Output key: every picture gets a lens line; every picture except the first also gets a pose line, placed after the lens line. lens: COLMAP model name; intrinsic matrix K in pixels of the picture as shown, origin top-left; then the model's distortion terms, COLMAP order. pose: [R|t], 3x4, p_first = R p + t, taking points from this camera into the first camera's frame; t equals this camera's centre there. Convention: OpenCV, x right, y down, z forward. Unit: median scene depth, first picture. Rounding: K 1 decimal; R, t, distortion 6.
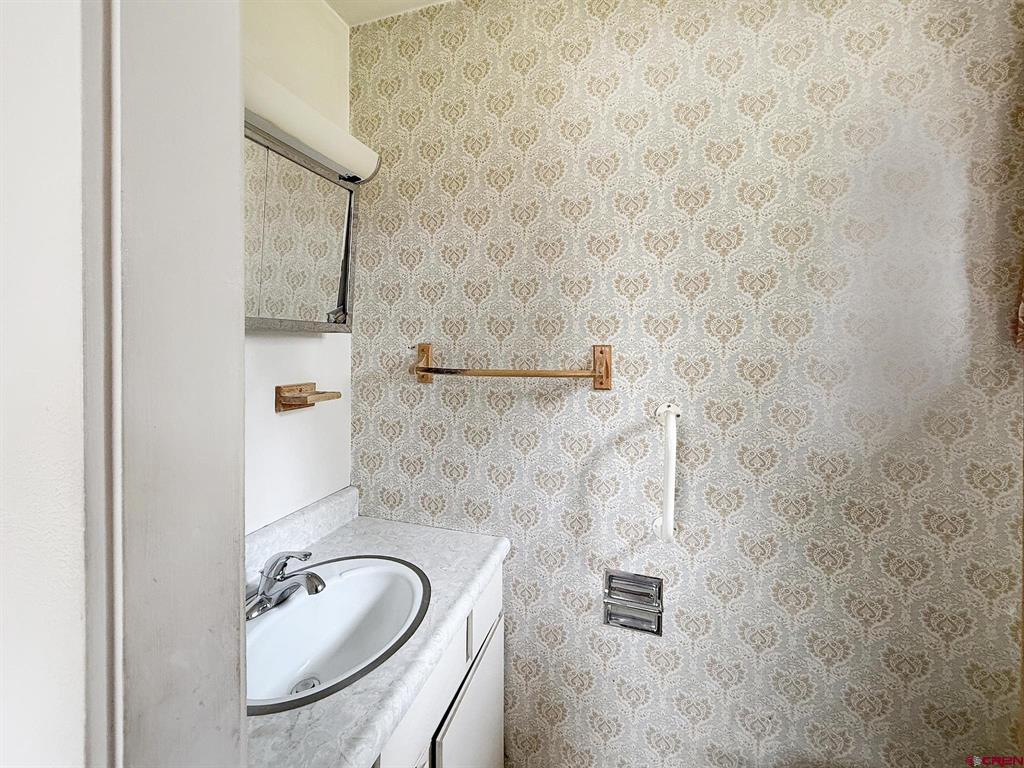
lens RADIAL K [[417.2, 0, 513.3], [0, 417.2, 379.0], [0, 0, 1]] dist [0.001948, -0.000630]
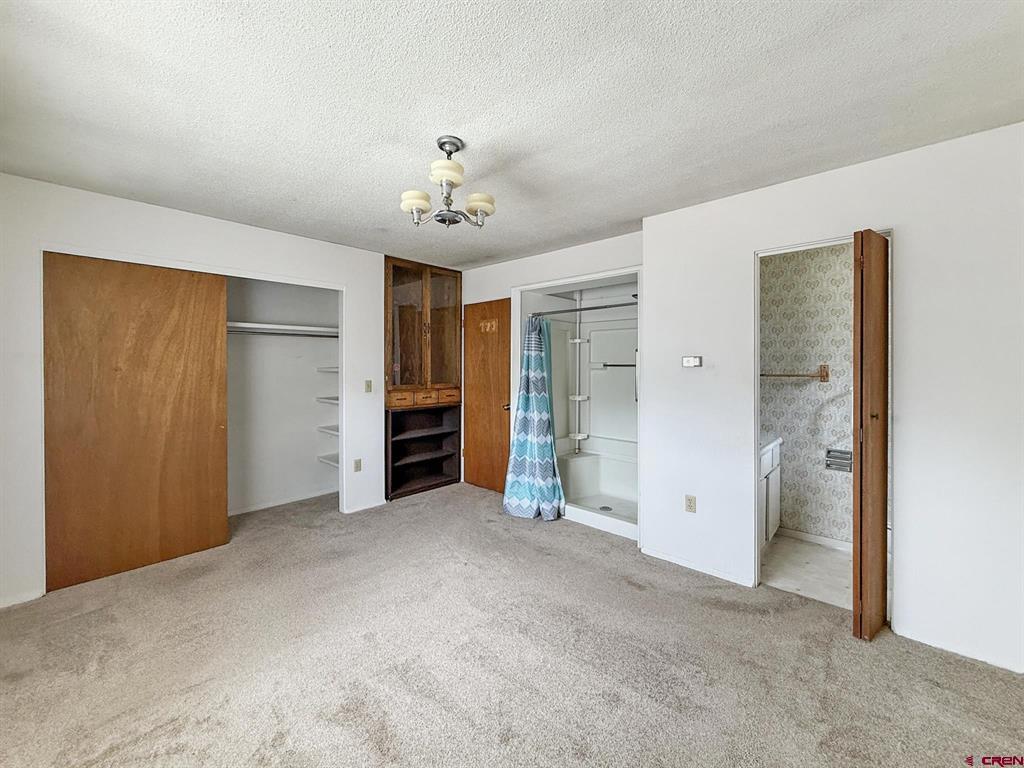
lens RADIAL K [[417.2, 0, 506.6], [0, 417.2, 380.8], [0, 0, 1]] dist [0.001948, -0.000630]
pose [[0.894900, -0.002017, -0.446262, -0.416043], [0.001865, 0.999998, -0.000780, 0.019236], [0.446262, -0.000134, 0.894902, -2.299920]]
